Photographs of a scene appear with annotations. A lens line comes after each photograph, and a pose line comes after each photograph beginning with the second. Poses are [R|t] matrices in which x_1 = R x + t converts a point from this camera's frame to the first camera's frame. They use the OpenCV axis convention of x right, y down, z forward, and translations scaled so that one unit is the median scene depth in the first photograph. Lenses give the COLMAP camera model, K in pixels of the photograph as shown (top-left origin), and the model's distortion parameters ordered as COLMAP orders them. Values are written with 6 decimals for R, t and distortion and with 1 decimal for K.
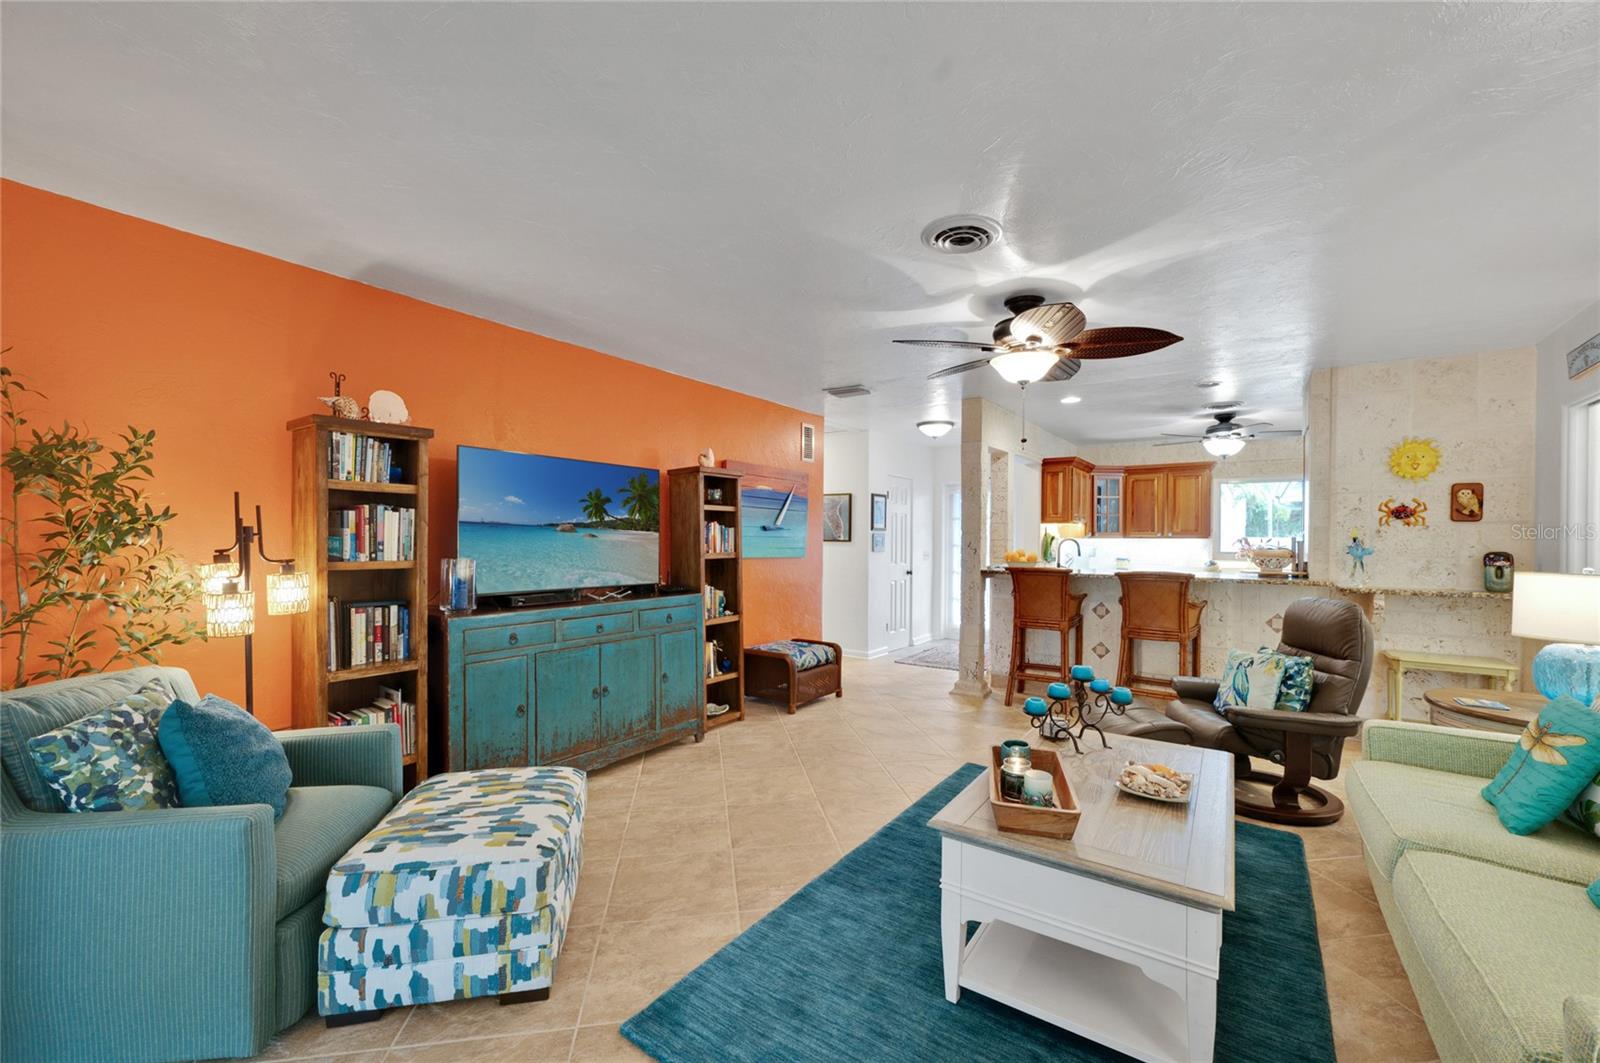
lens RADIAL K [[639.6, 0, 814.1], [0, 639.6, 537.5], [0, 0, 1]] dist [-0.000357, 0.000924]
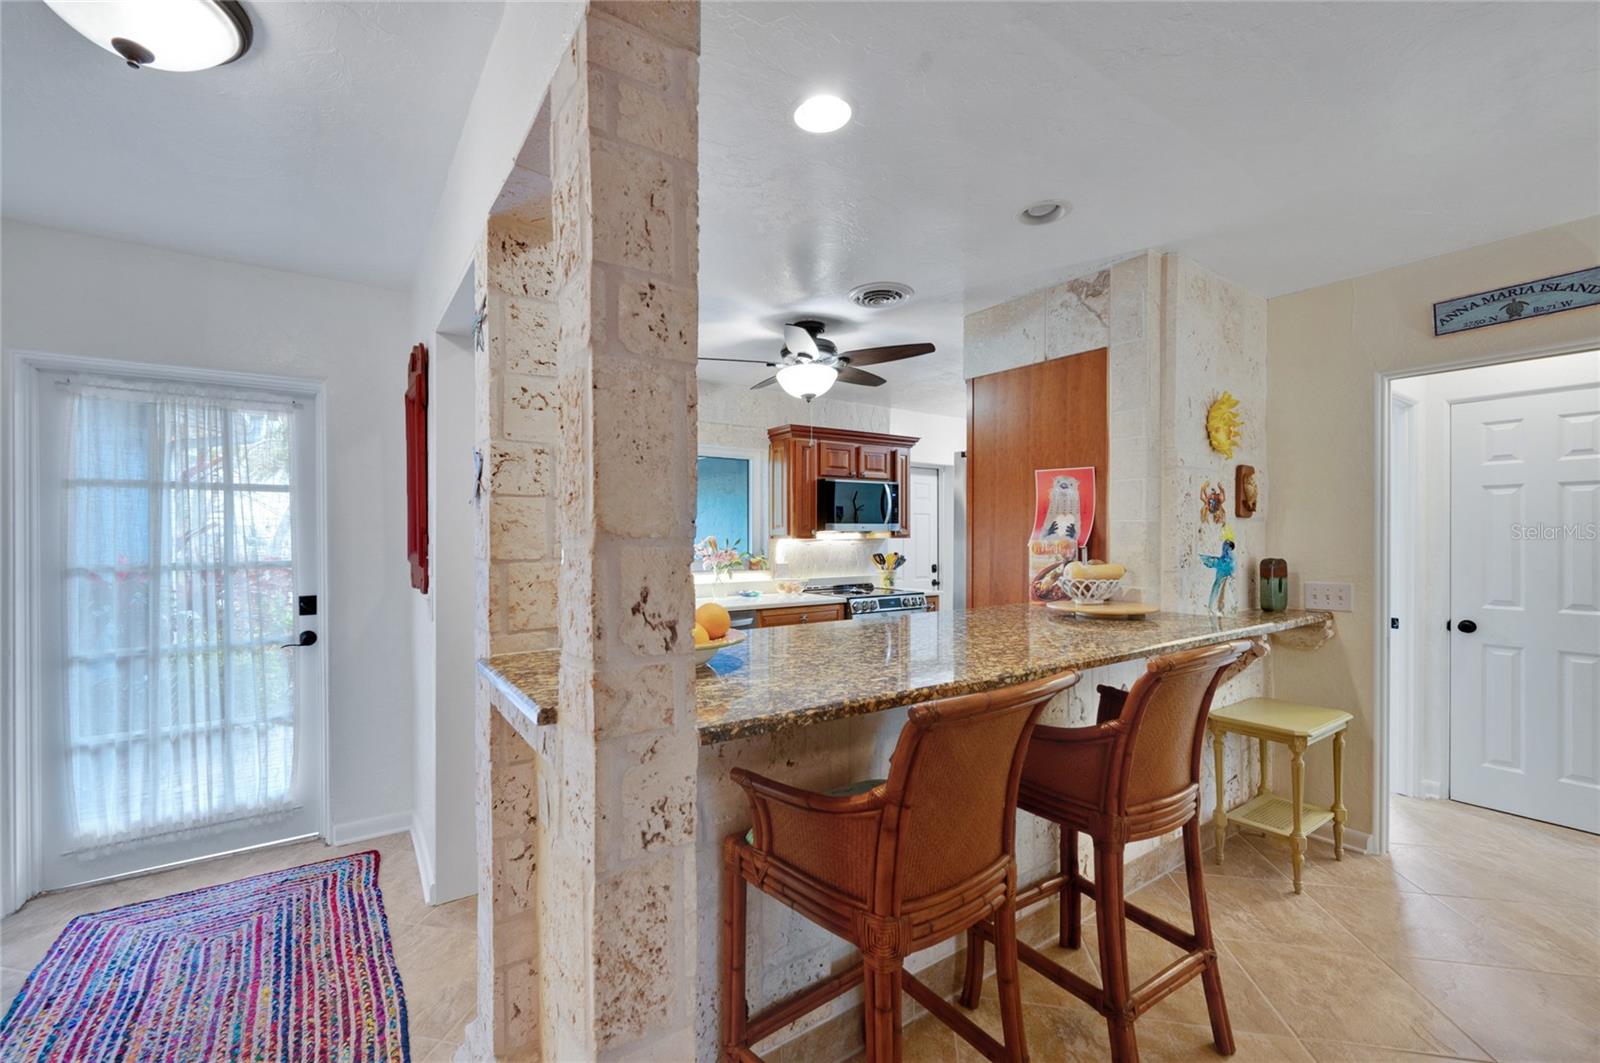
lens RADIAL K [[670.3, 0, 779.7], [0, 670.3, 538.6], [0, 0, 1]] dist [-0.002294, 0.000682]
pose [[0.368895, -0.012103, 0.929392, 0.102143], [0.002595, 0.999925, 0.011991, -0.010956], [-0.929467, -0.002012, 0.368899, 1.122329]]
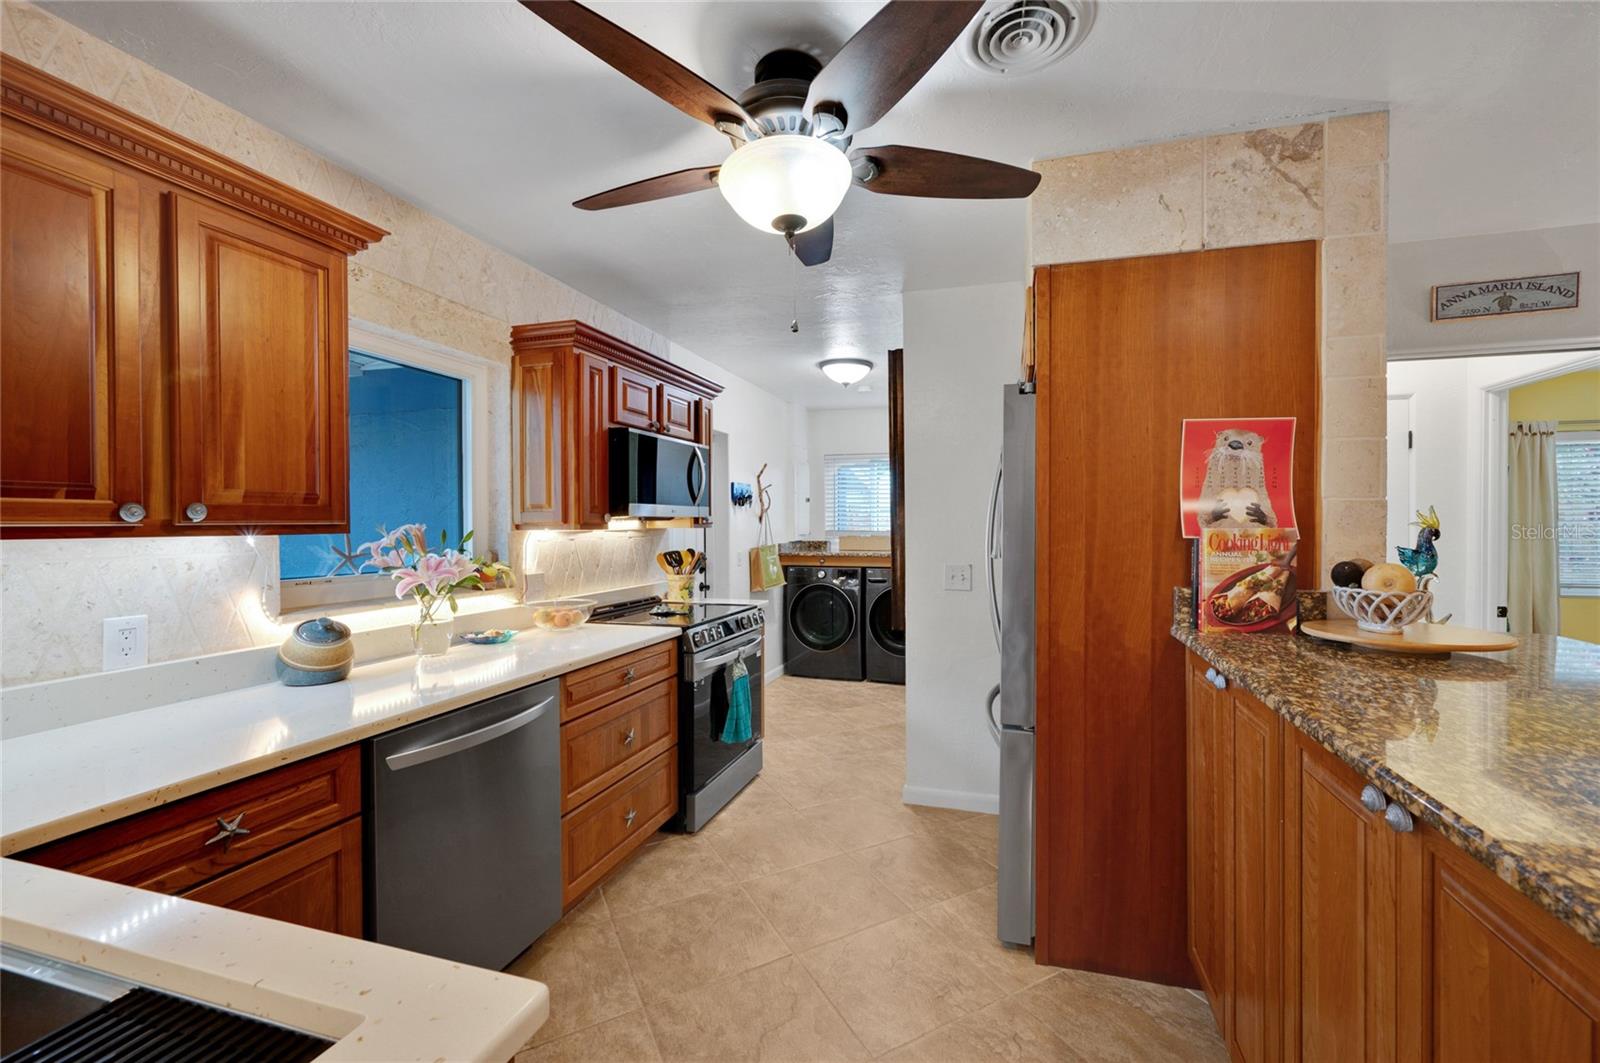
lens RADIAL K [[639.6, 0, 872.2], [0, 639.6, 526.5], [0, 0, 1]] dist [-0.000357, 0.000924]
pose [[-0.335809, -0.009659, 0.941880, 0.529794], [0.000428, 0.999946, 0.010407, -0.005973], [-0.941930, 0.003897, -0.335787, 1.480295]]
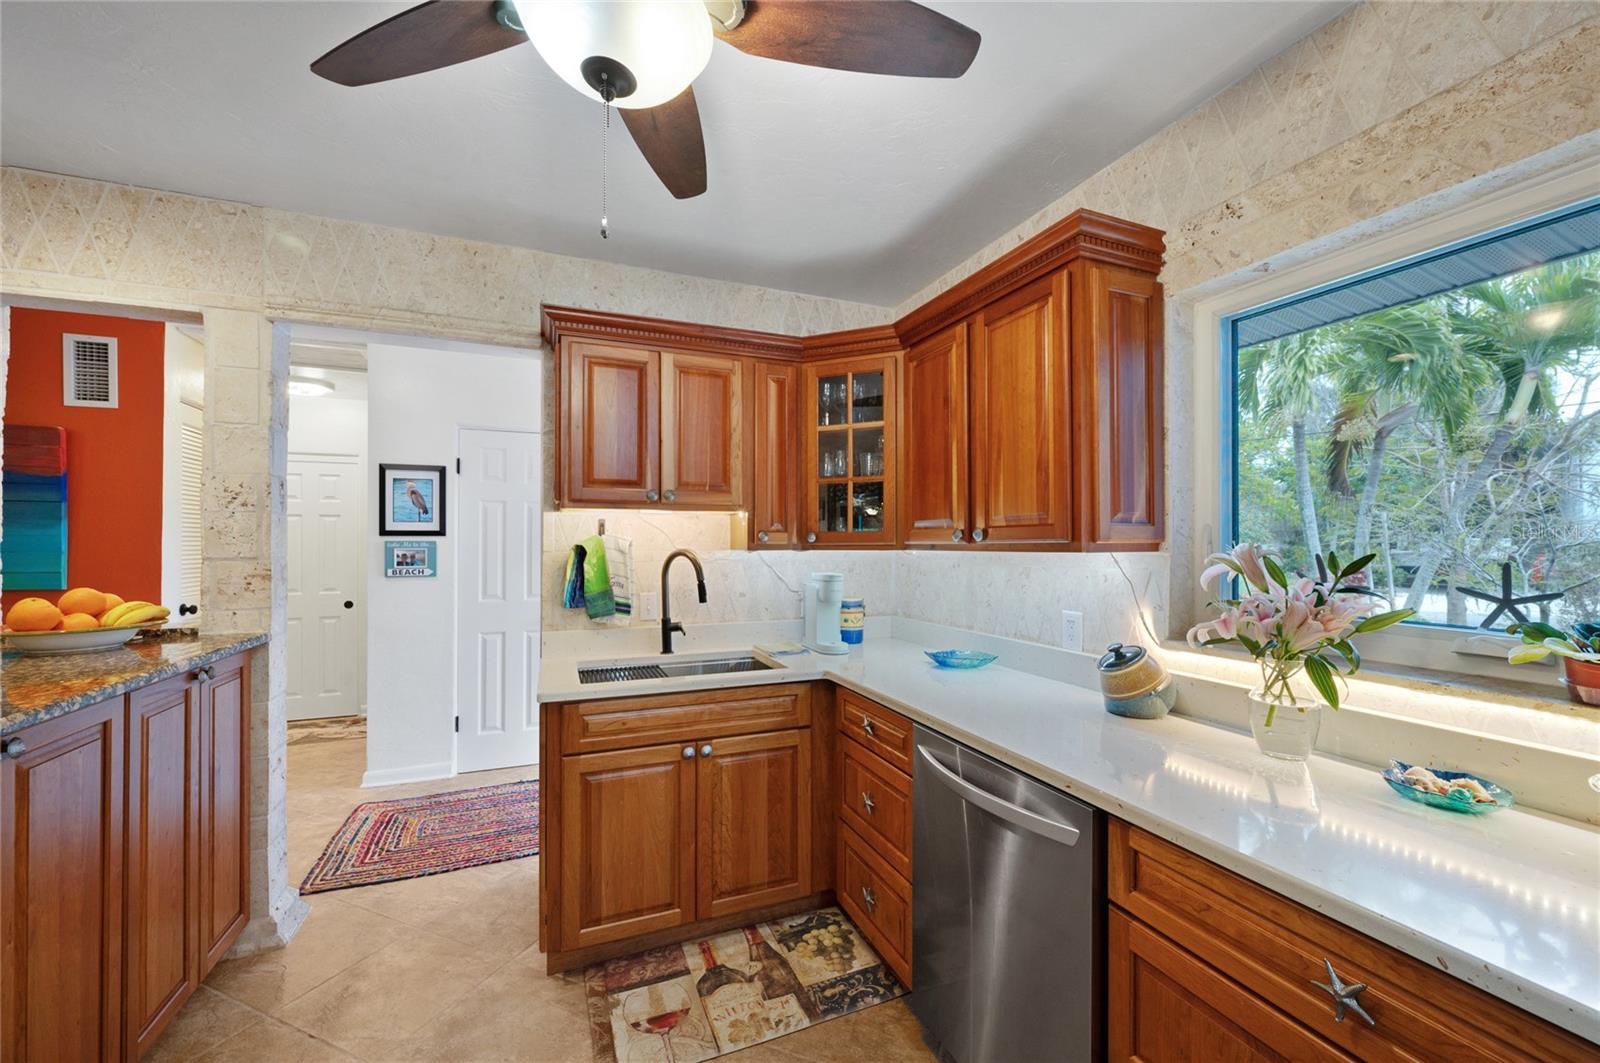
lens RADIAL K [[639.6, 0, 809.7], [0, 639.6, 539.3], [0, 0, 1]] dist [-0.000357, 0.000924]
pose [[0.838904, -0.009433, -0.544198, 1.115891], [0.005383, 0.999945, -0.009036, -0.002184], [0.544253, 0.004651, 0.838908, 1.243997]]
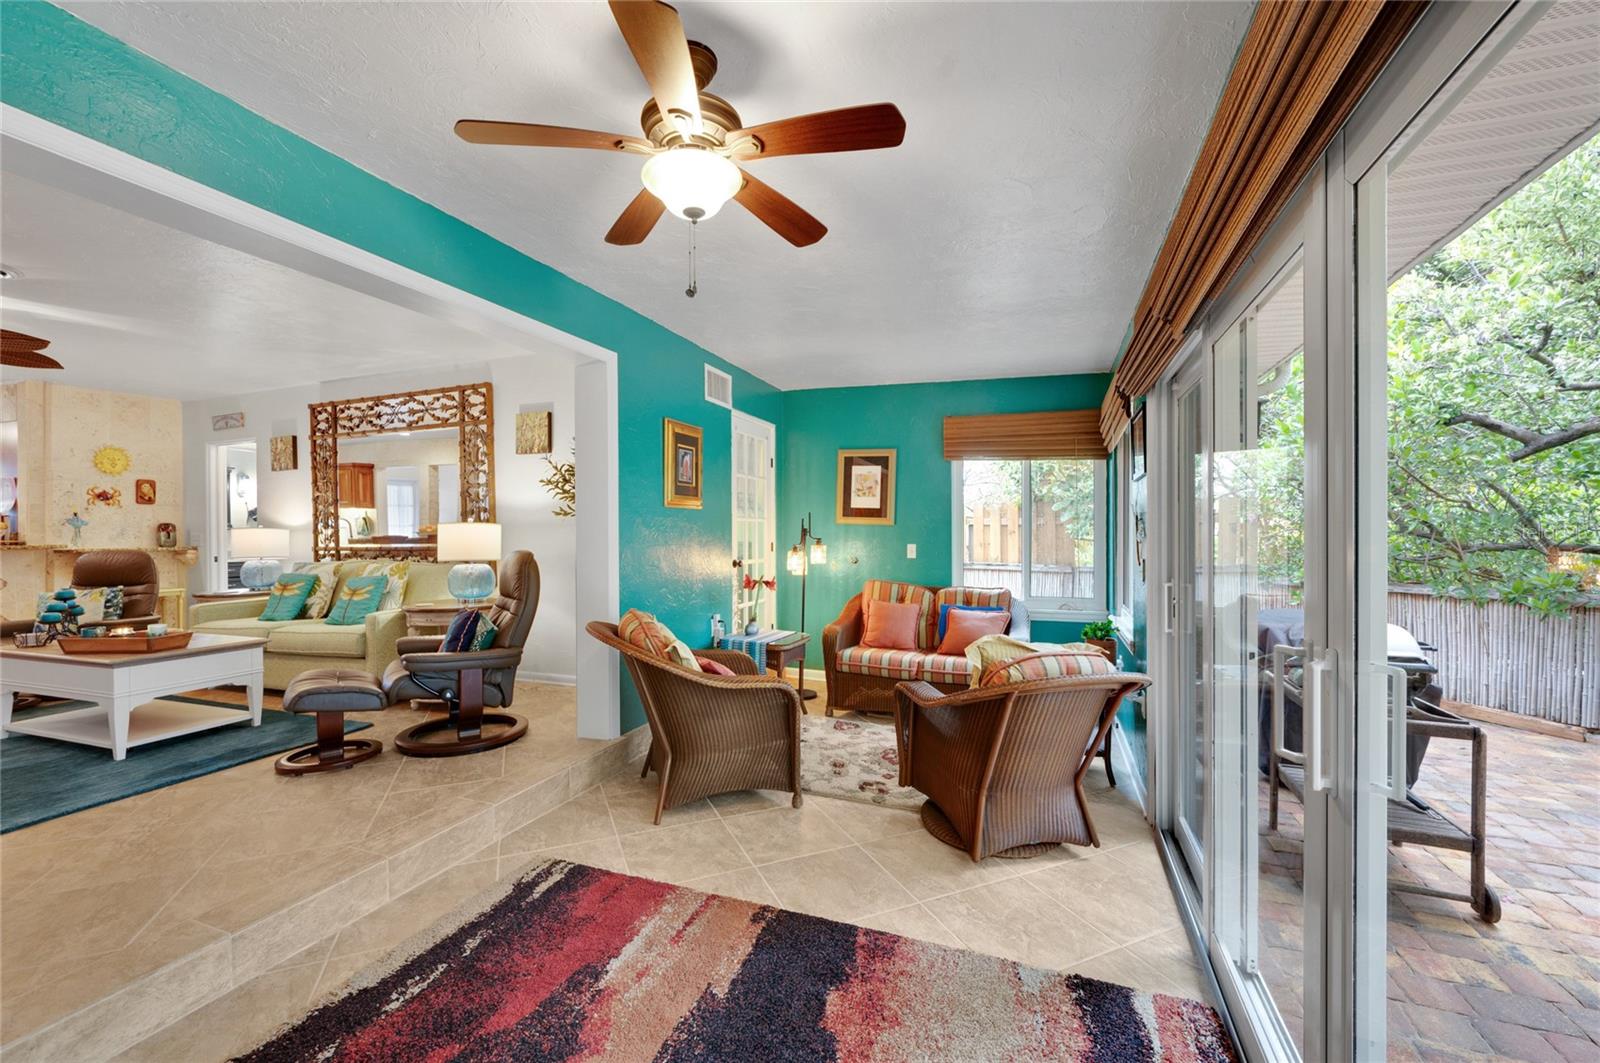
lens RADIAL K [[639.6, 0, 800.1], [0, 639.6, 534.3], [0, 0, 1]] dist [-0.000357, 0.000924]
pose [[-0.236246, -0.011702, 0.971623, -0.831800], [0.002192, 0.999919, 0.012576, 0.031026], [-0.971691, 0.005101, -0.236201, -0.181822]]
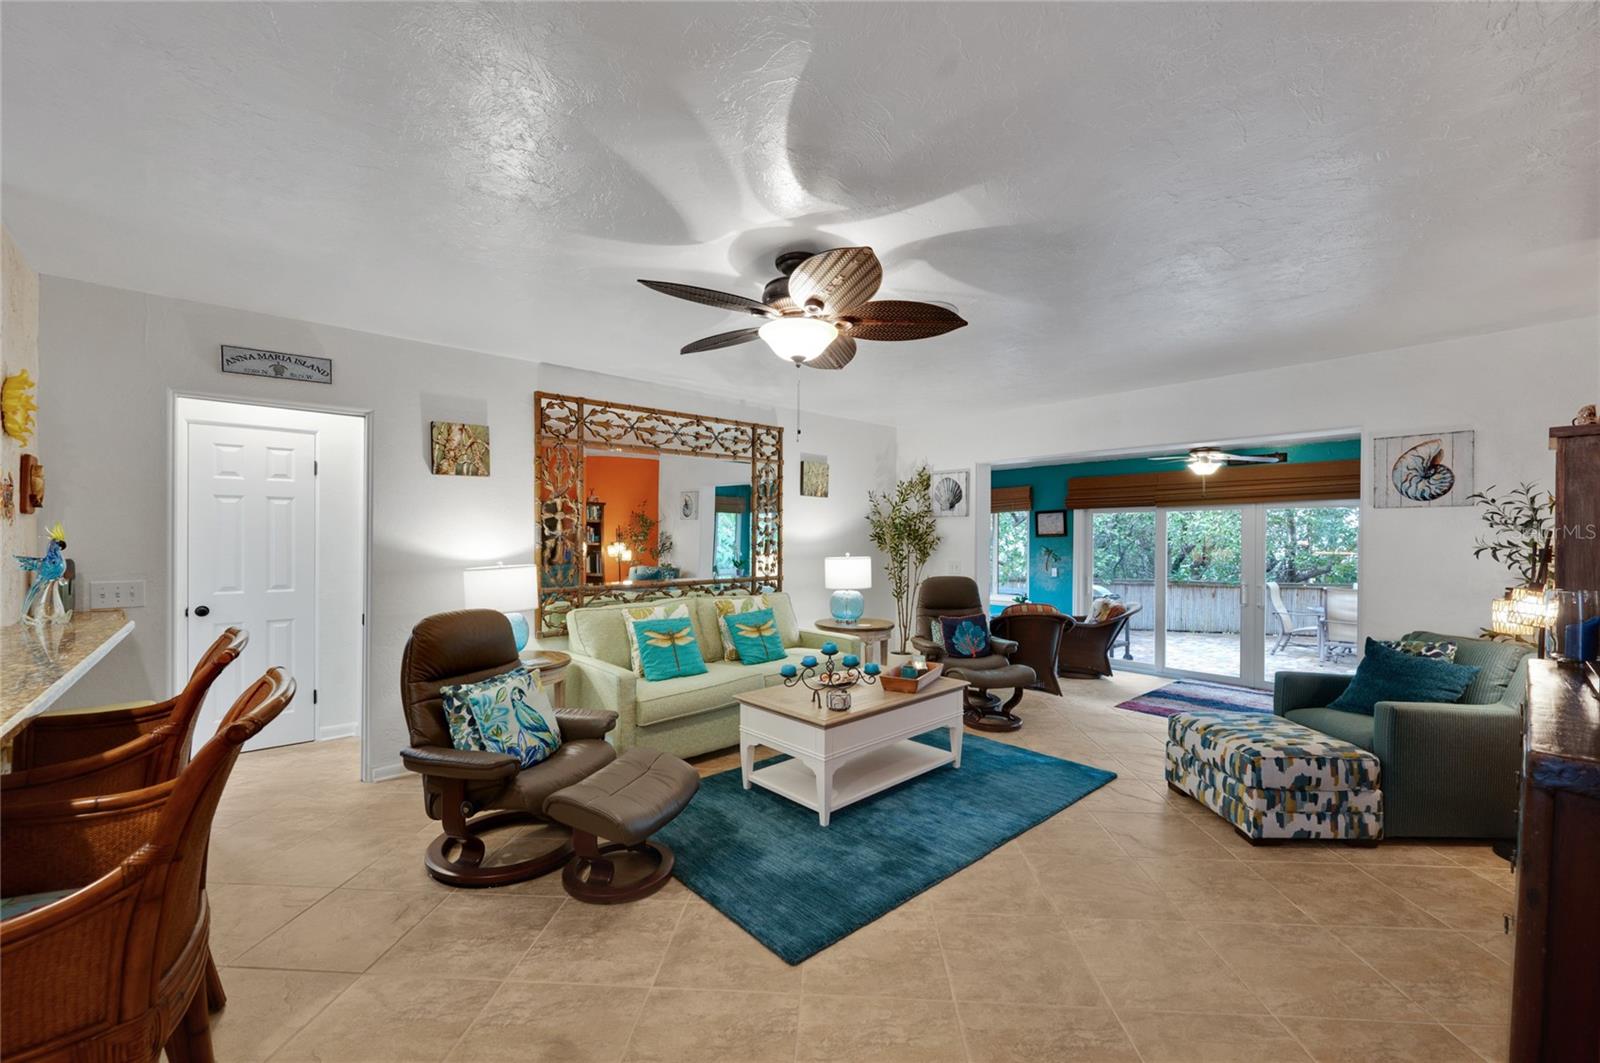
lens RADIAL K [[639.6, 0, 808.2], [0, 639.6, 540.3], [0, 0, 1]] dist [-0.000357, 0.000924]
pose [[-0.972643, -0.013351, 0.231922, 0.090674], [-0.013213, 0.999910, 0.002148, -0.009359], [-0.231930, -0.000975, -0.972732, 1.338689]]
